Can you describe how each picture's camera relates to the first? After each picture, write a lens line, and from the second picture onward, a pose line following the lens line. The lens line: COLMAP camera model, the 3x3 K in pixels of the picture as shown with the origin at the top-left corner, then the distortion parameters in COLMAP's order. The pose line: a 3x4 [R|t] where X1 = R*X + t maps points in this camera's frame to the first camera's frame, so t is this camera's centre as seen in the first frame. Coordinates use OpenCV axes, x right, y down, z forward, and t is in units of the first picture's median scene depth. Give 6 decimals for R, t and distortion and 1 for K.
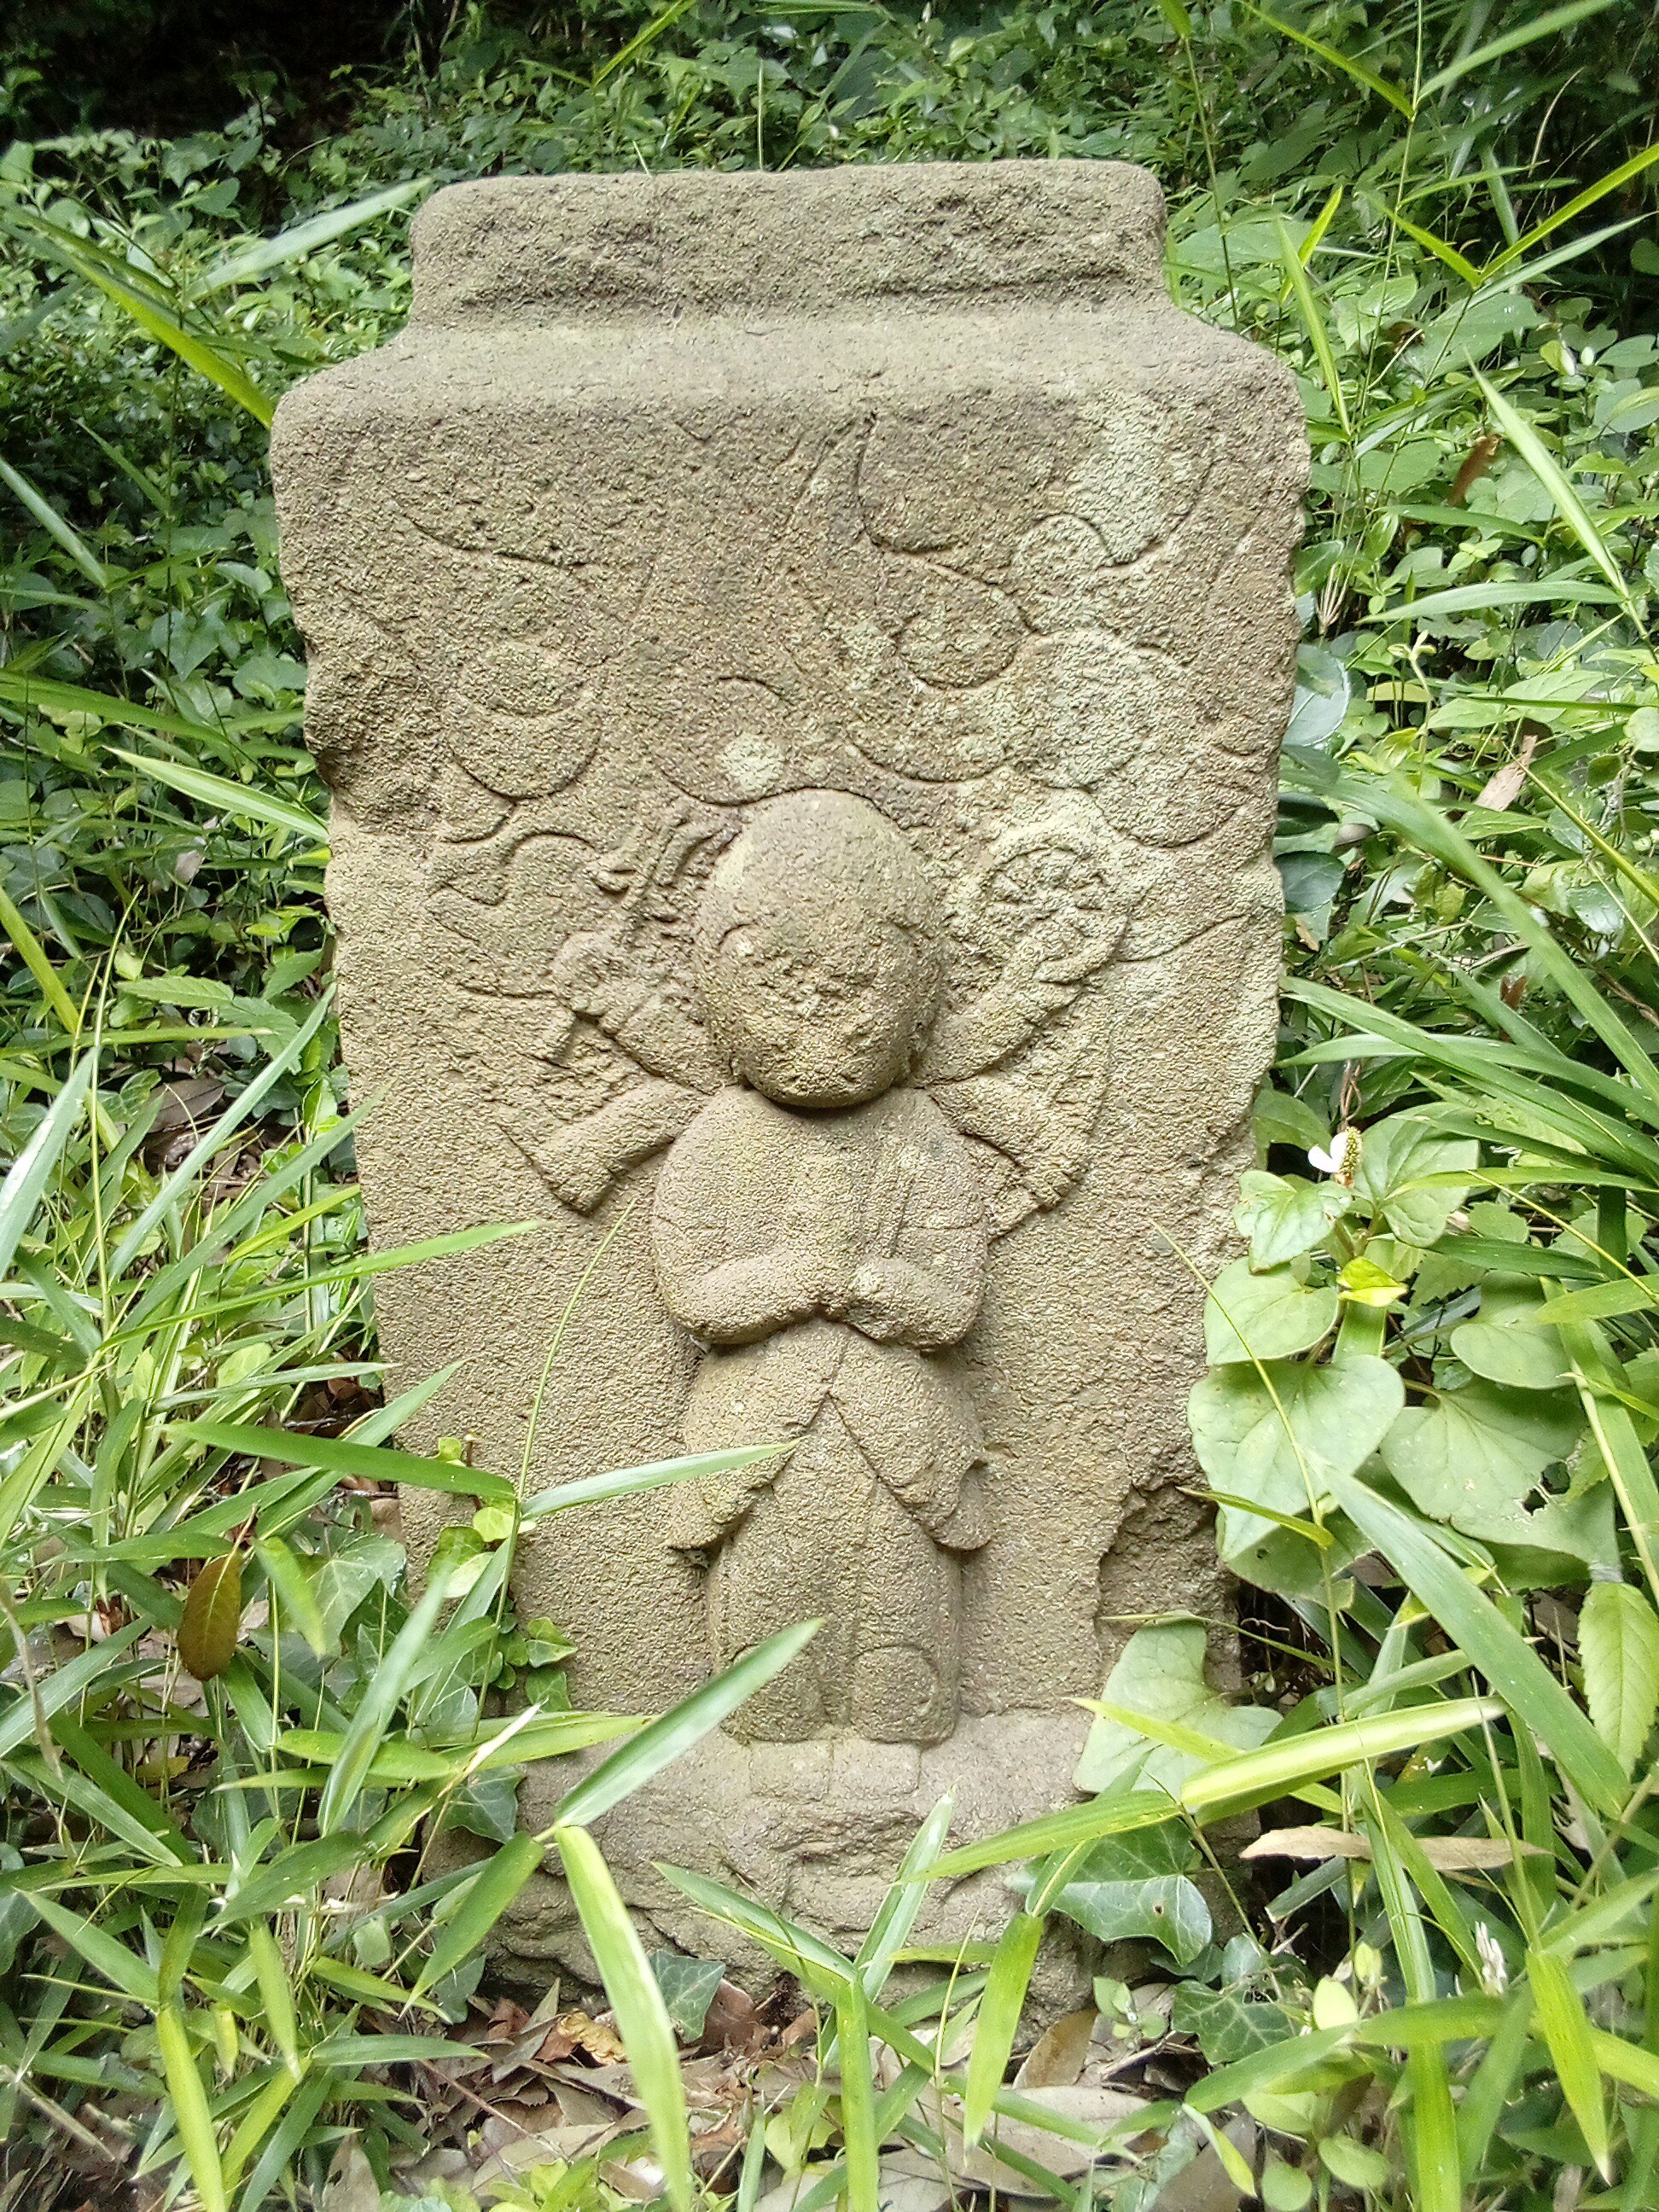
lens RADIAL K [[1838.1, 0, 829.1], [0, 1838.1, 1112.5], [0, 0, 1]] dist [0.074849, -0.113403]
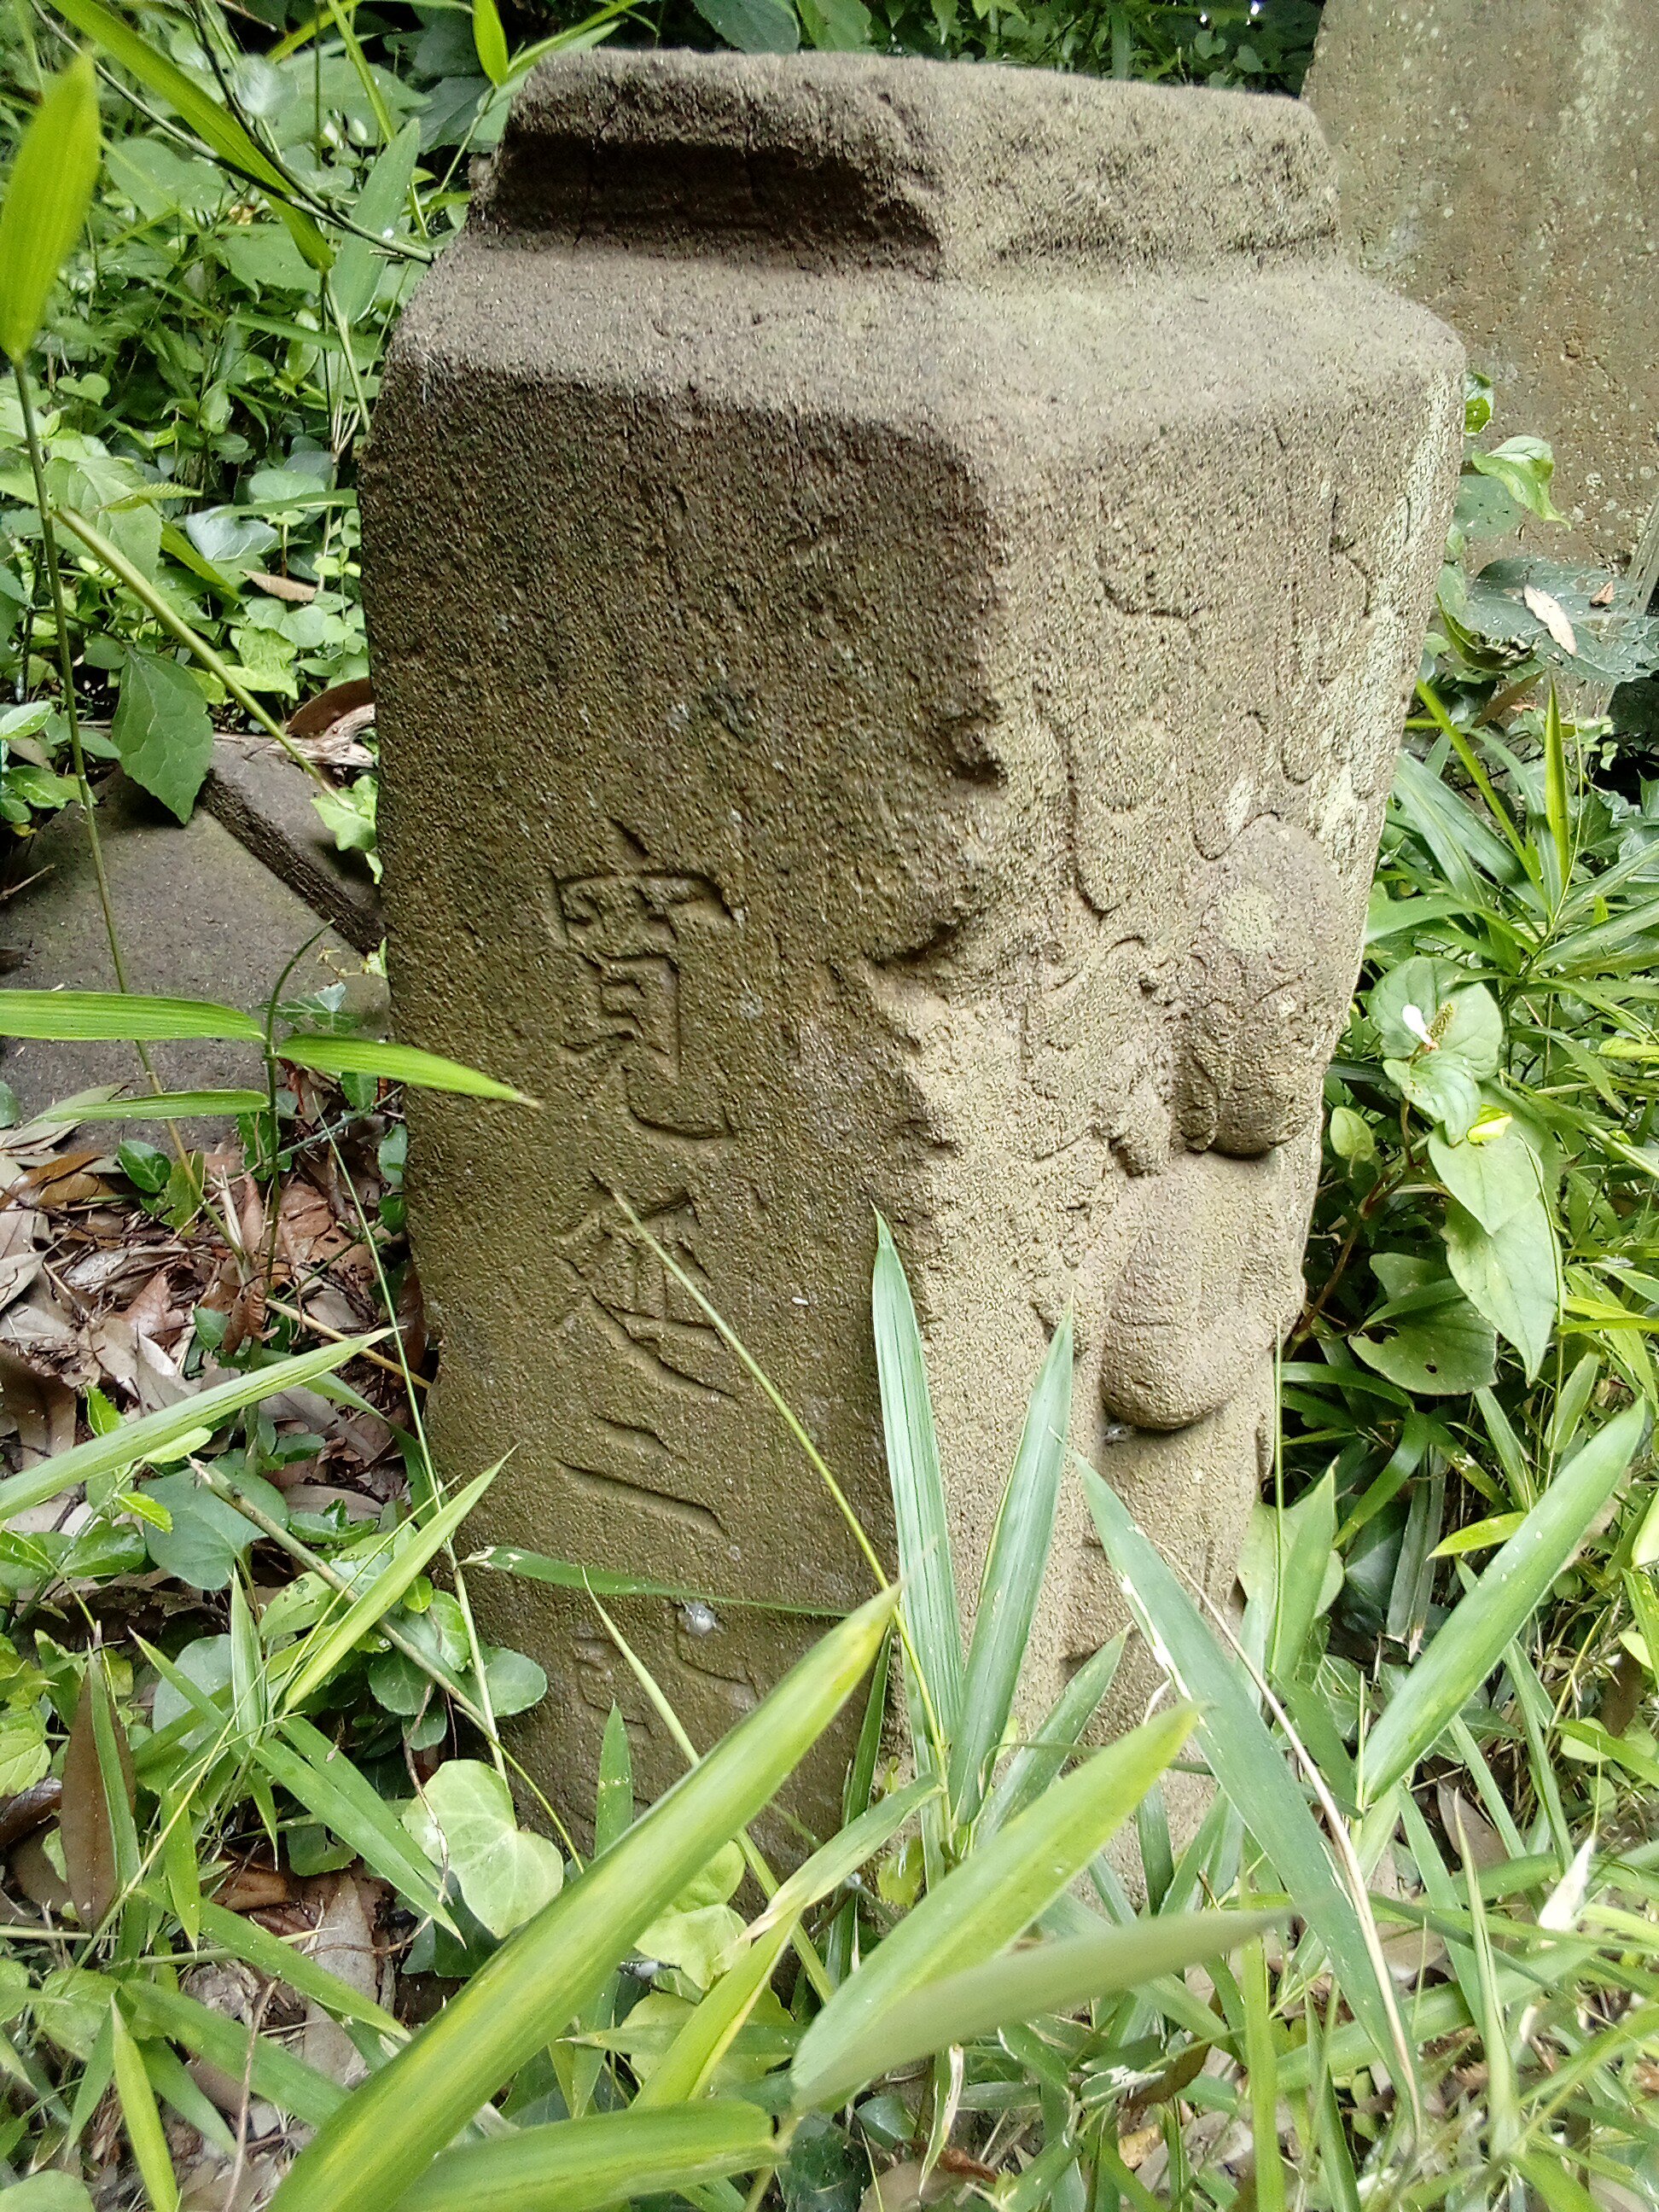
lens RADIAL K [[1838.1, 0, 829.1], [0, 1838.1, 1112.5], [0, 0, 1]] dist [0.074849, -0.113403]
pose [[0.551944, -0.337233, 0.762648, -0.888041], [0.219447, 0.941080, 0.257315, -0.326650], [-0.804488, 0.025337, 0.593428, 0.645391]]
